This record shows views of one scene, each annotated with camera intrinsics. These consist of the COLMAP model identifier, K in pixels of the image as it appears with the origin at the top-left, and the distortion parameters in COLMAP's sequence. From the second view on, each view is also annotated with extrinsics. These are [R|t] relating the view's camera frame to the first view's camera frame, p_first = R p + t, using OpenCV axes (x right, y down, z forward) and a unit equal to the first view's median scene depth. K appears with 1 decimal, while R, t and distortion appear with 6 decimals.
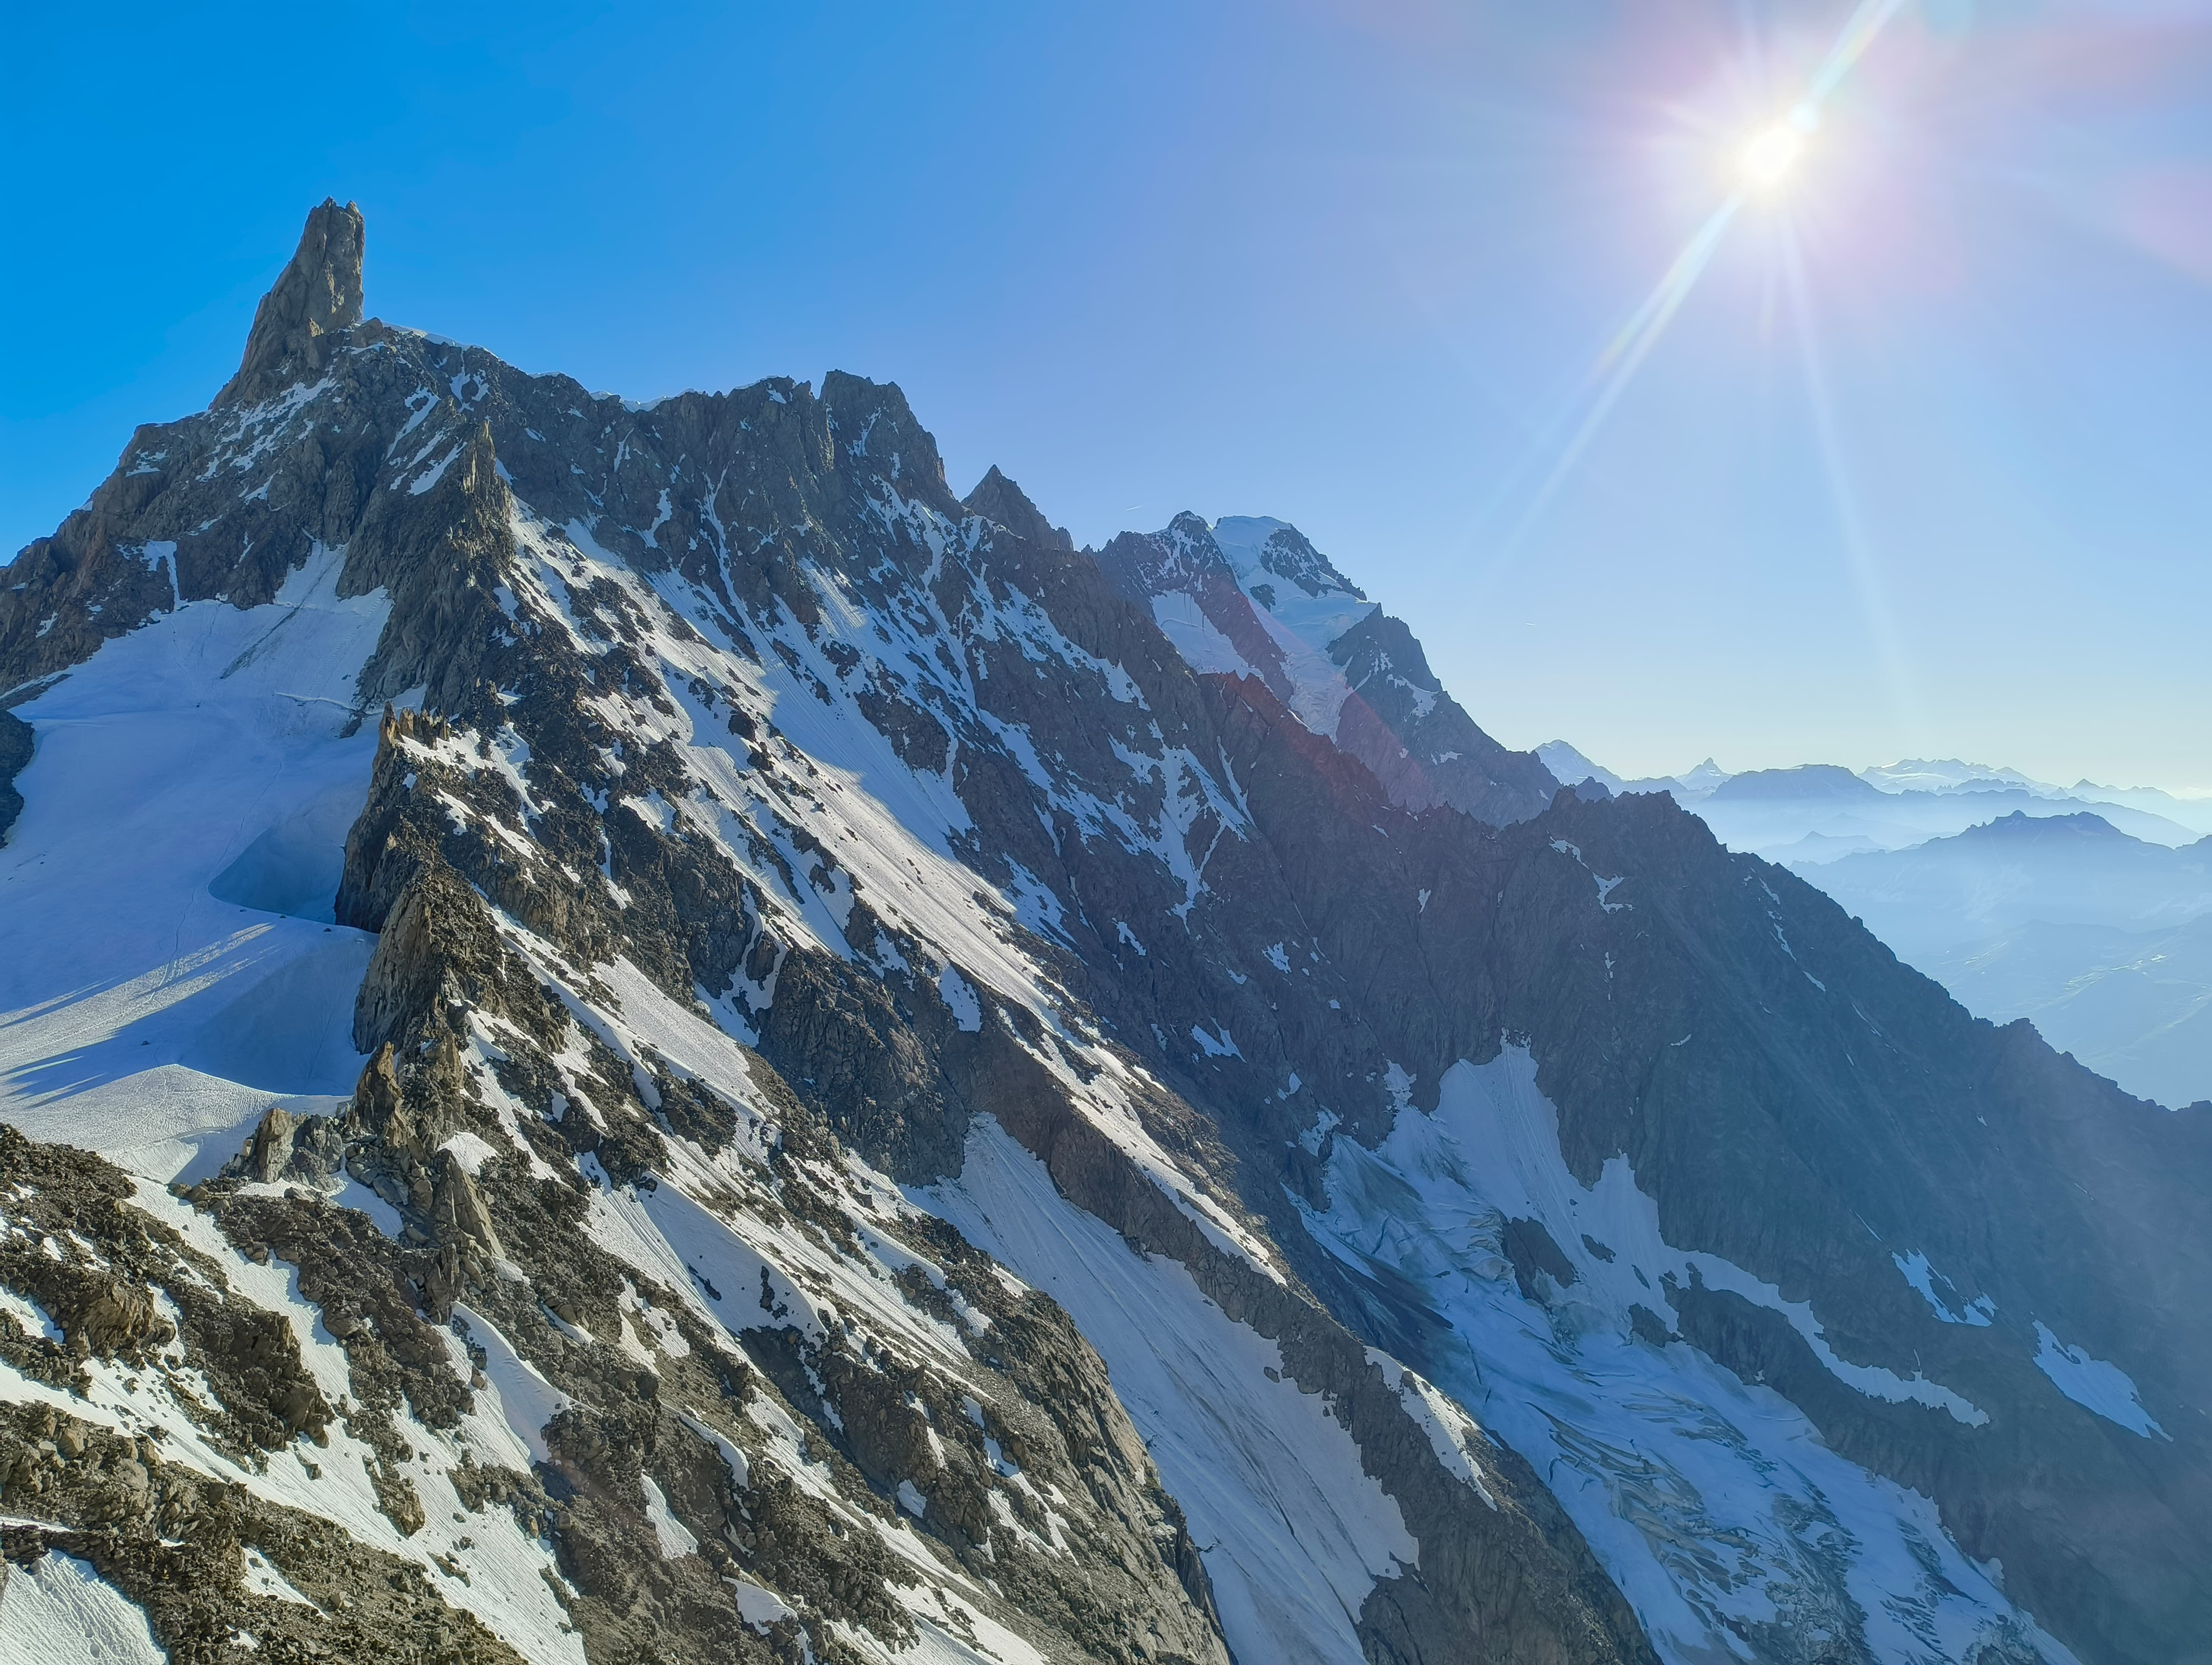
lens RADIAL K [[1468.9, 0, 1106.0], [0, 1468.9, 832.5], [0, 0, 1]] dist [0.062230, -0.070981]
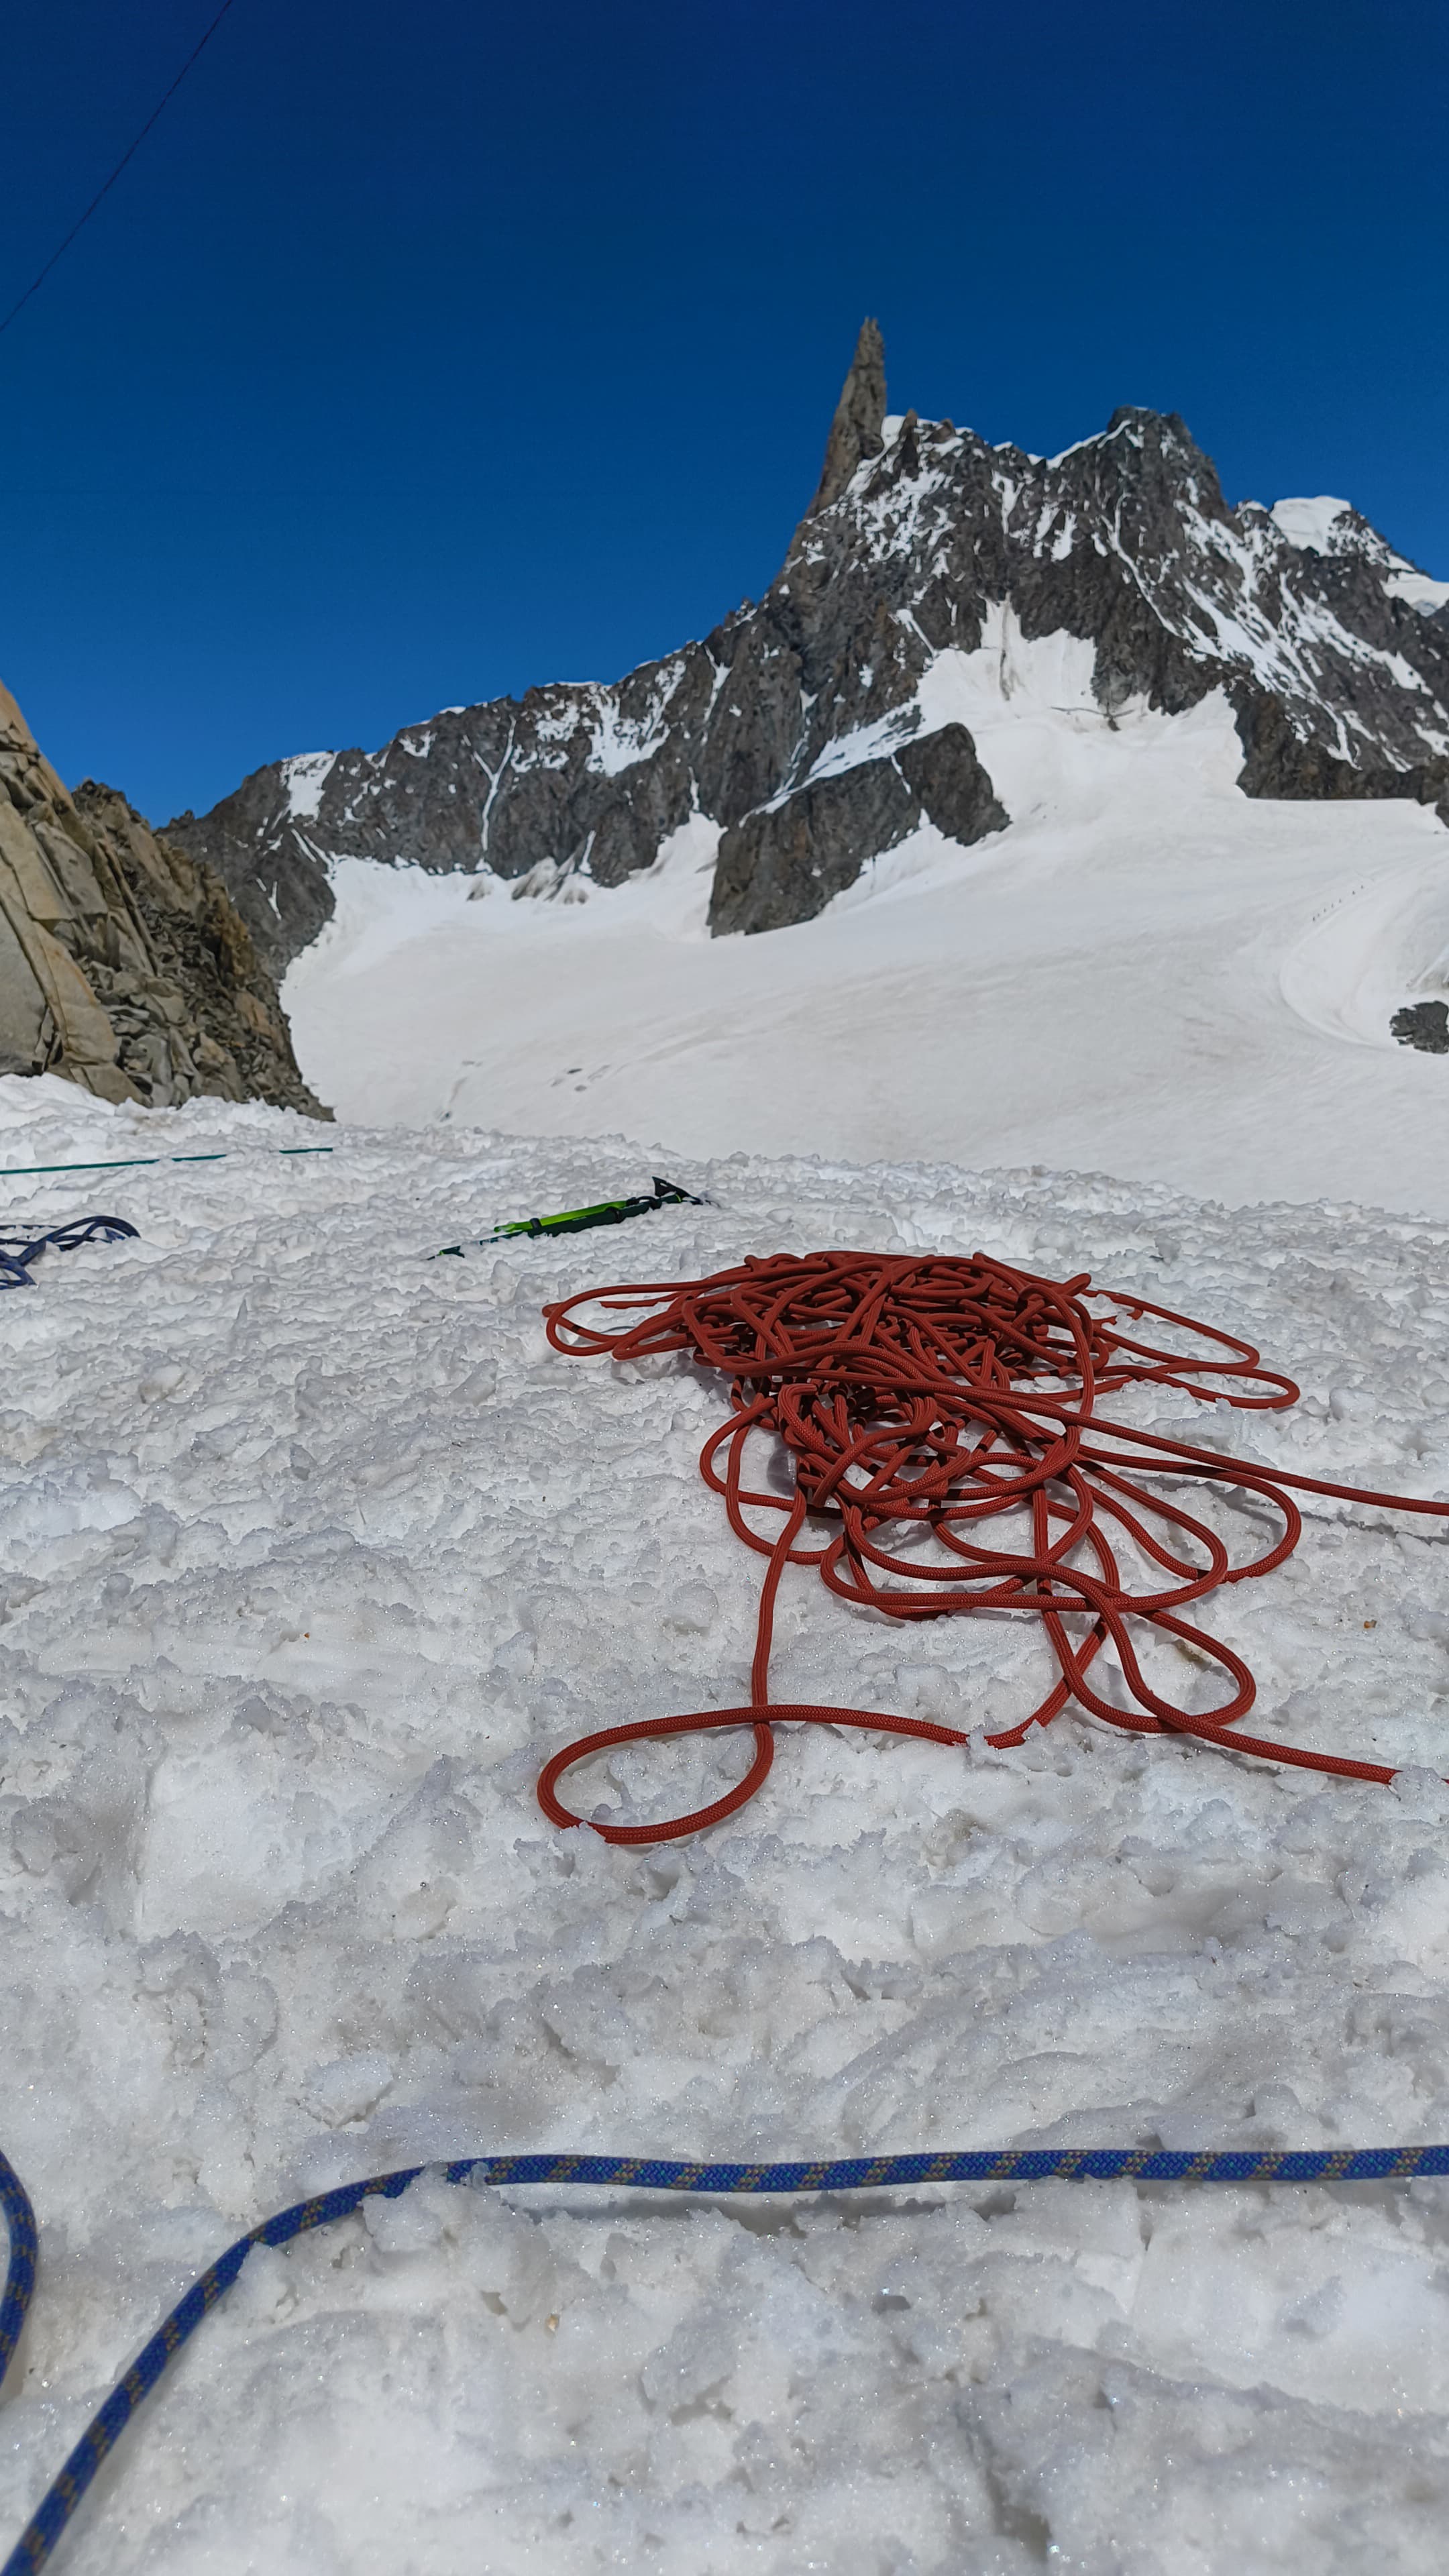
lens RADIAL K [[1671.8, 0, 724.5], [0, 1671.8, 1288.0], [0, 0, 1]] dist [0.015393, 0.000390]
pose [[0.992194, -0.038615, -0.118574, -0.464115], [0.063671, 0.974437, 0.215450, 0.064691], [0.107224, -0.221318, 0.969289, -0.557992]]
